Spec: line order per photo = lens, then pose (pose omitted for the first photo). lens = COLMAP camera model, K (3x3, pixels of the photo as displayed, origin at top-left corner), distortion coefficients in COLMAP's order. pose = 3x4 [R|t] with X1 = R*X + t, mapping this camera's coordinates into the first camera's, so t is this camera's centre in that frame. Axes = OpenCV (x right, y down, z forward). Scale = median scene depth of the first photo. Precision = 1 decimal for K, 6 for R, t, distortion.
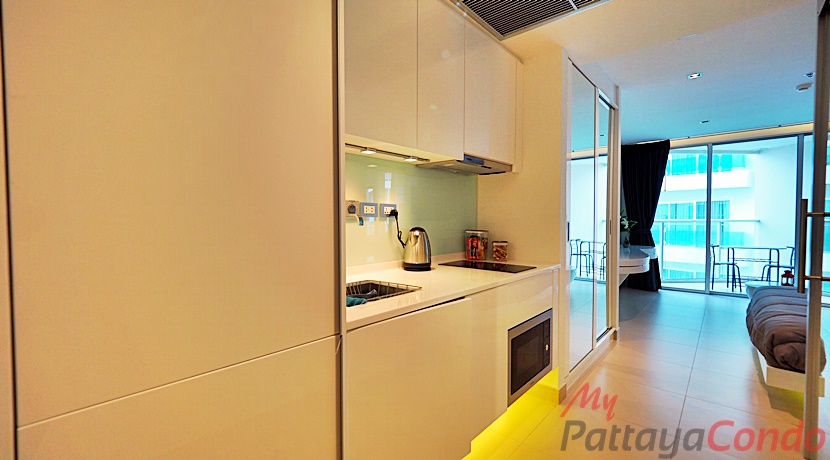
lens RADIAL K [[348.1, 0, 404.1], [0, 348.1, 227.8], [0, 0, 1]] dist [0.012913, -0.015619]
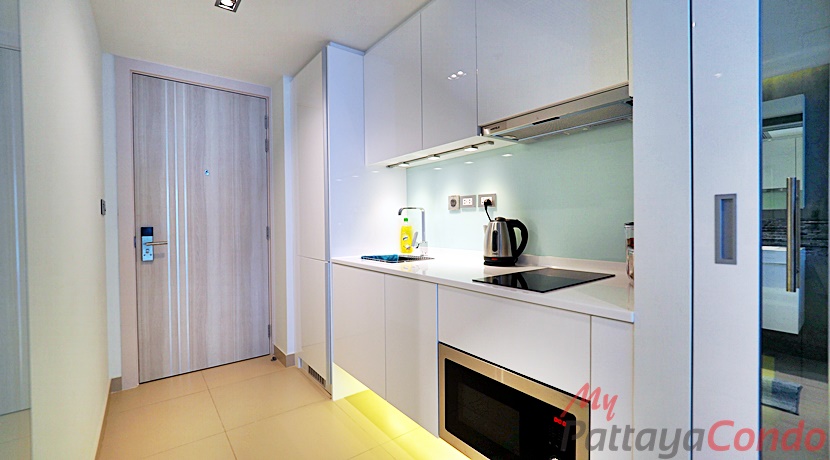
lens RADIAL K [[348.1, 0, 404.1], [0, 348.1, 227.8], [0, 0, 1]] dist [0.012913, -0.015619]
pose [[-0.185694, 0.014662, -0.982498, 1.041797], [-0.011127, 0.999793, 0.017023, 0.015449], [0.982545, 0.014093, -0.185493, 1.008960]]
